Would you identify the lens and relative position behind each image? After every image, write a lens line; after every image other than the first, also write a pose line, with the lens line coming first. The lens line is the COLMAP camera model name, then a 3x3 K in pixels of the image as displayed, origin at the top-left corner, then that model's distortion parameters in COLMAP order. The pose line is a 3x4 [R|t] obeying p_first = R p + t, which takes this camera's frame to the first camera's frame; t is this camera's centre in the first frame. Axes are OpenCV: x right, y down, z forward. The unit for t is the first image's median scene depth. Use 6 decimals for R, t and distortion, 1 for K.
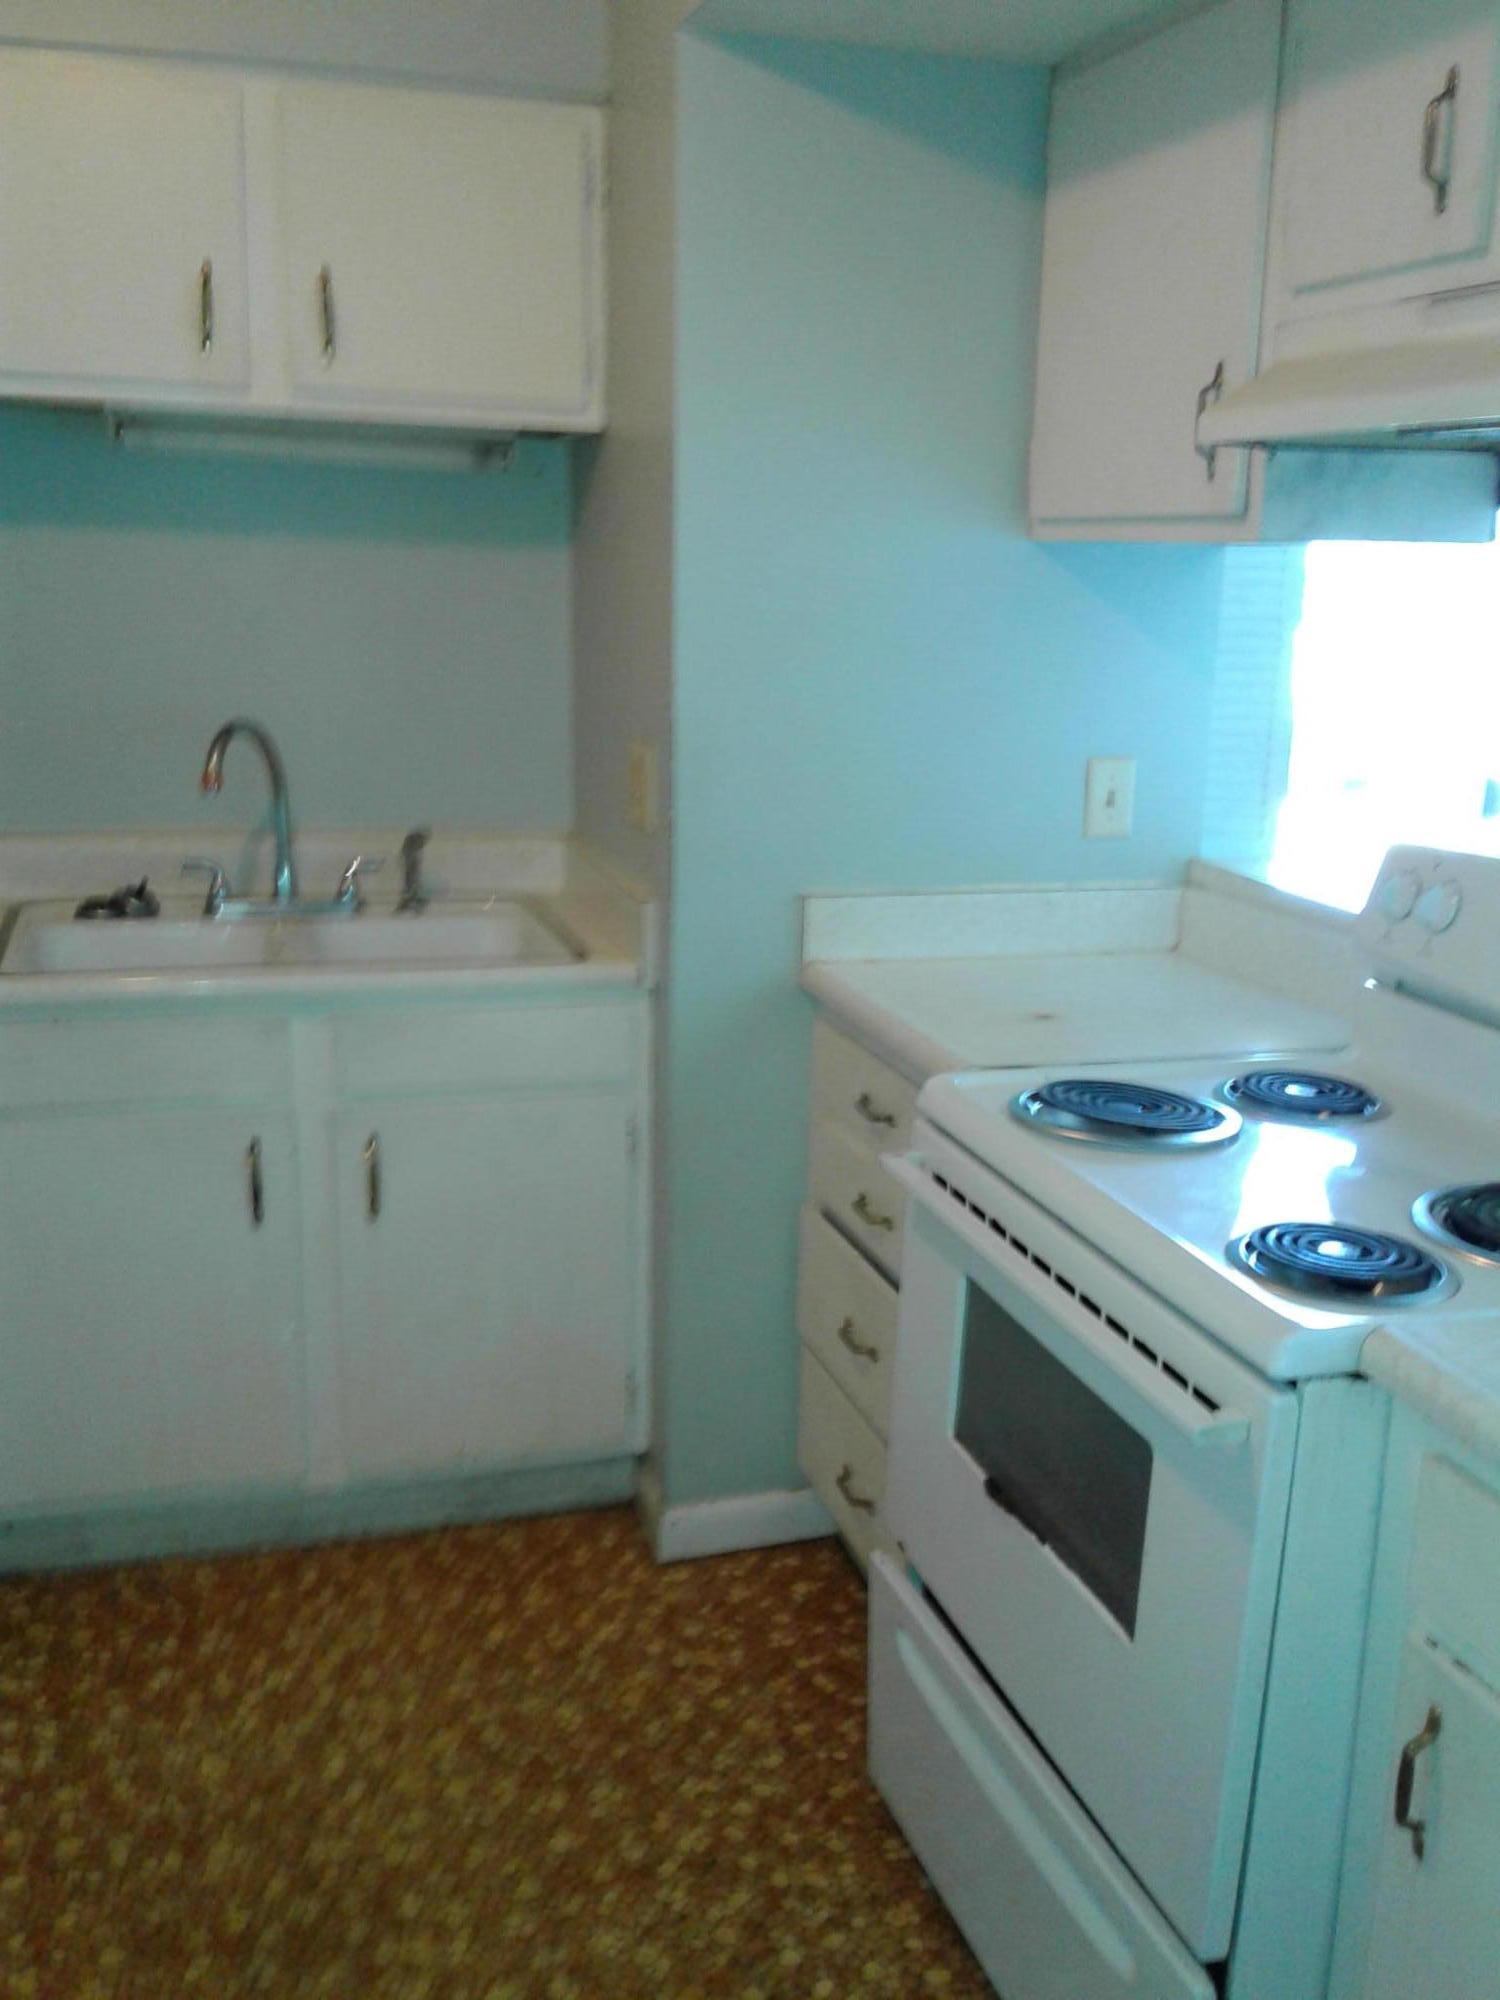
lens RADIAL K [[1942.2, 0, 750.8], [0, 1942.2, 976.7], [0, 0, 1]] dist [0.000260, -0.090631]
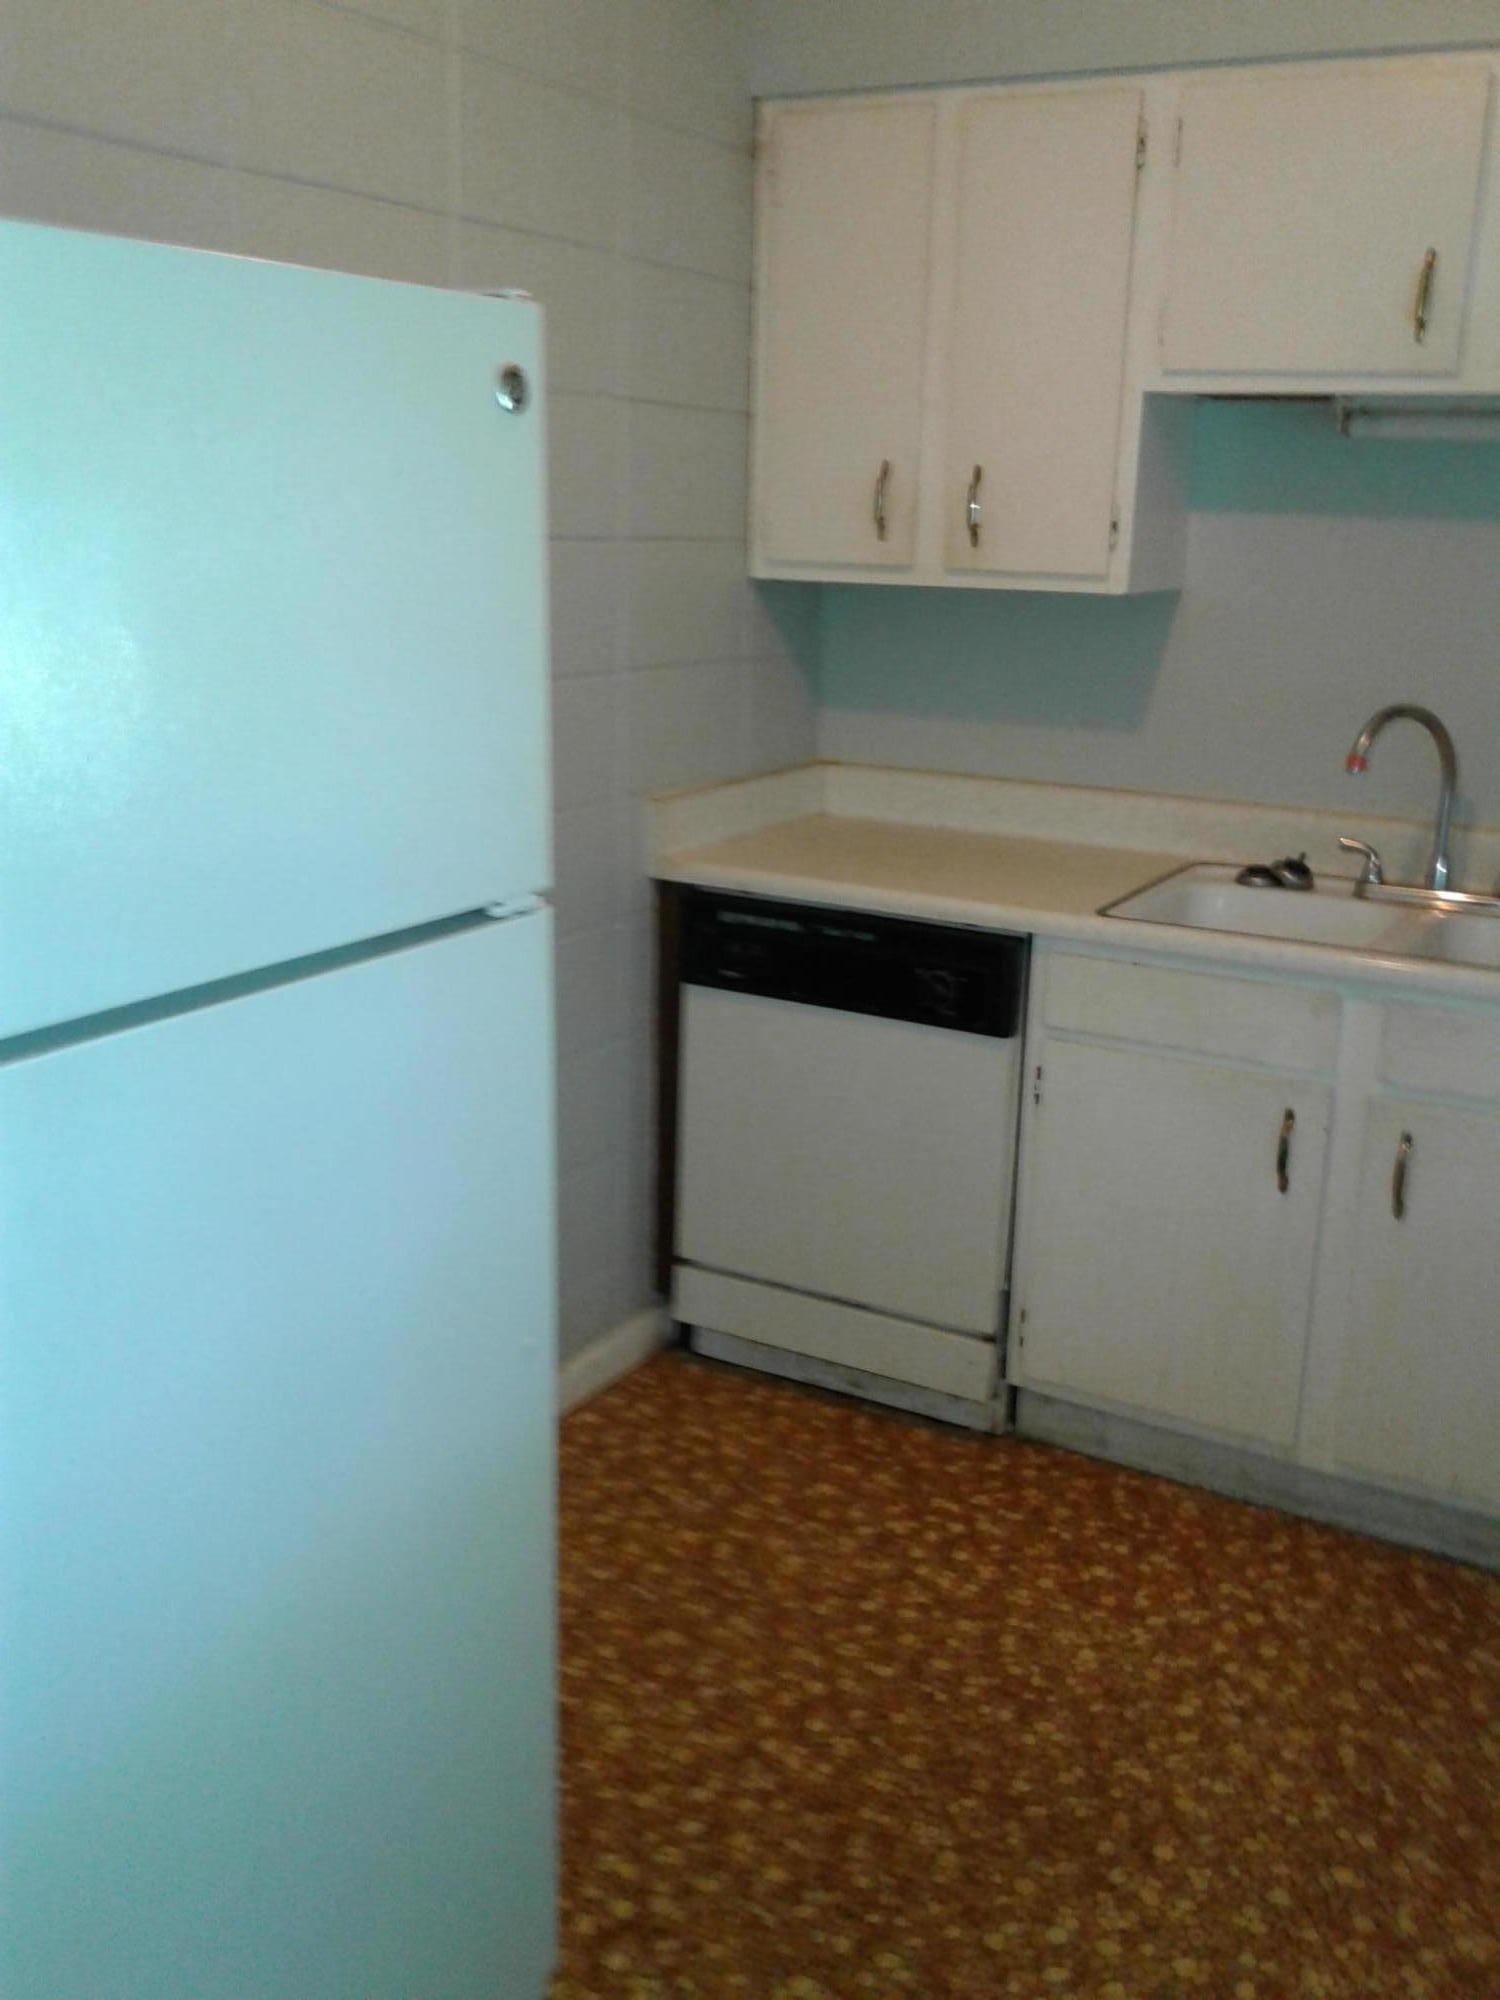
lens RADIAL K [[1906.9, 0, 750.0], [0, 1906.9, 1000.0], [0, 0, 1]] dist [-0.001793, -0.020567]
pose [[0.693844, 0.185862, -0.695727, 0.233596], [-0.176644, 0.980530, 0.085780, -0.009759], [0.698125, 0.063378, 0.713166, 0.073961]]
